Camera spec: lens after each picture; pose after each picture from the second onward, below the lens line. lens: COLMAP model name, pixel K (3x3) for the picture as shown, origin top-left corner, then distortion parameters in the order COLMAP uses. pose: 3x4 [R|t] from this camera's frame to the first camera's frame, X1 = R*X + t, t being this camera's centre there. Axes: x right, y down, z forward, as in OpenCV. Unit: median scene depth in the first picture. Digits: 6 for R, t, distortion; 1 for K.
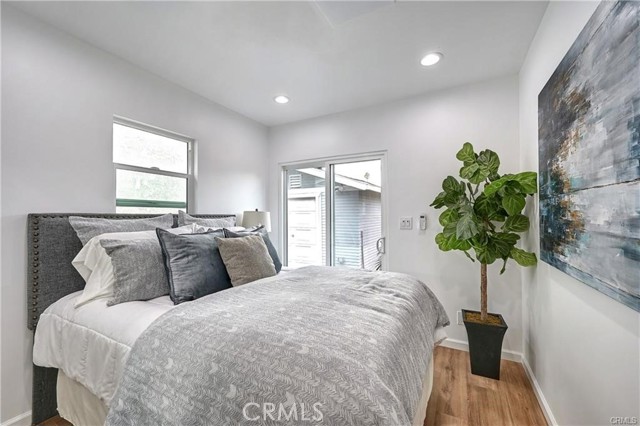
lens RADIAL K [[257.1, 0, 320.0], [0, 257.1, 213.0], [0, 0, 1]] dist [-0.000296, -0.000021]
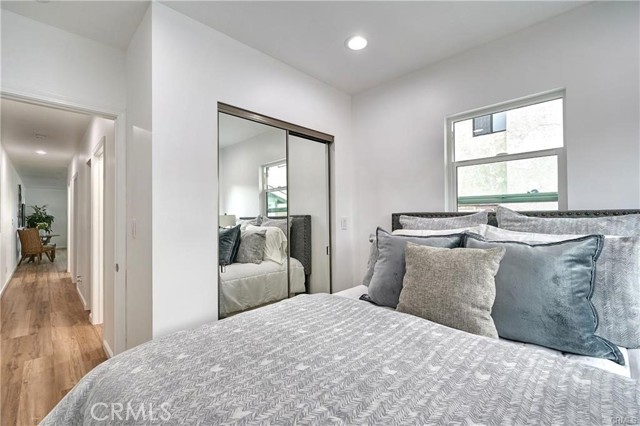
lens RADIAL K [[275.2, 0, 320.0], [0, 275.2, 213.0], [0, 0, 1]] dist [0.001023, 0.000069]
pose [[-0.269834, -0.002931, -0.962902, 0.380303], [0.021726, 0.999722, -0.009131, 0.004196], [0.962662, -0.023384, -0.269695, 0.763333]]
